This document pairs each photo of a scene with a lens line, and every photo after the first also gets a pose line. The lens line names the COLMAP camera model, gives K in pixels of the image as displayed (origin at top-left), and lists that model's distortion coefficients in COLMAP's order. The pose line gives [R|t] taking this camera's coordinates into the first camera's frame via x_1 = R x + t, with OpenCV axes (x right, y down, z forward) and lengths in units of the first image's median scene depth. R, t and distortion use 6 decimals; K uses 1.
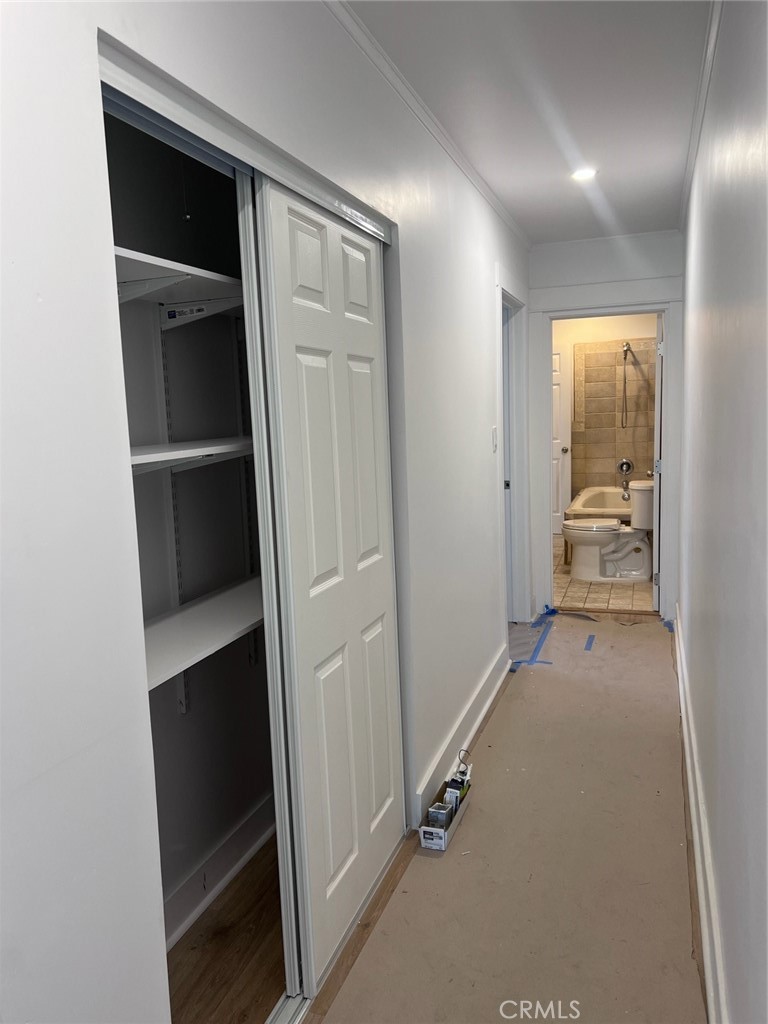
lens RADIAL K [[762.1, 0, 379.9], [0, 762.1, 508.0], [0, 0, 1]] dist [0.005055, -0.023316]
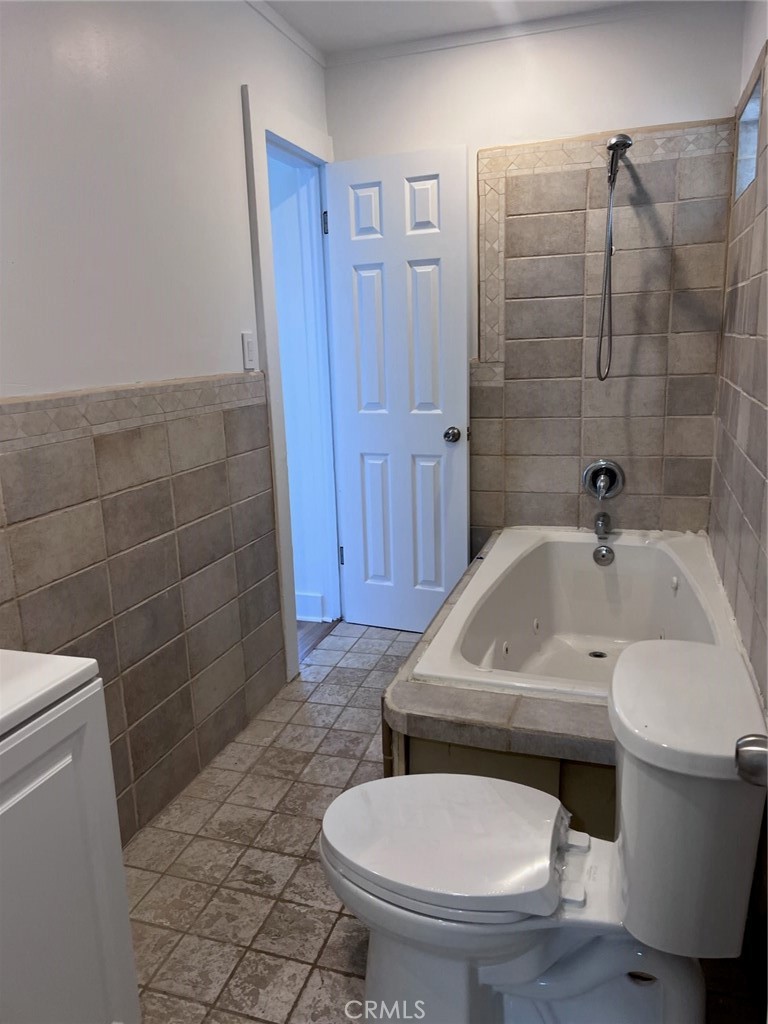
lens RADIAL K [[762.1, 0, 385.7], [0, 762.1, 517.3], [0, 0, 1]] dist [0.005055, -0.023316]
pose [[0.999468, -0.000561, 0.032614, 0.197859], [-0.002630, 0.995212, 0.097704, -0.072632], [-0.032513, -0.097738, 0.994681, 0.613834]]
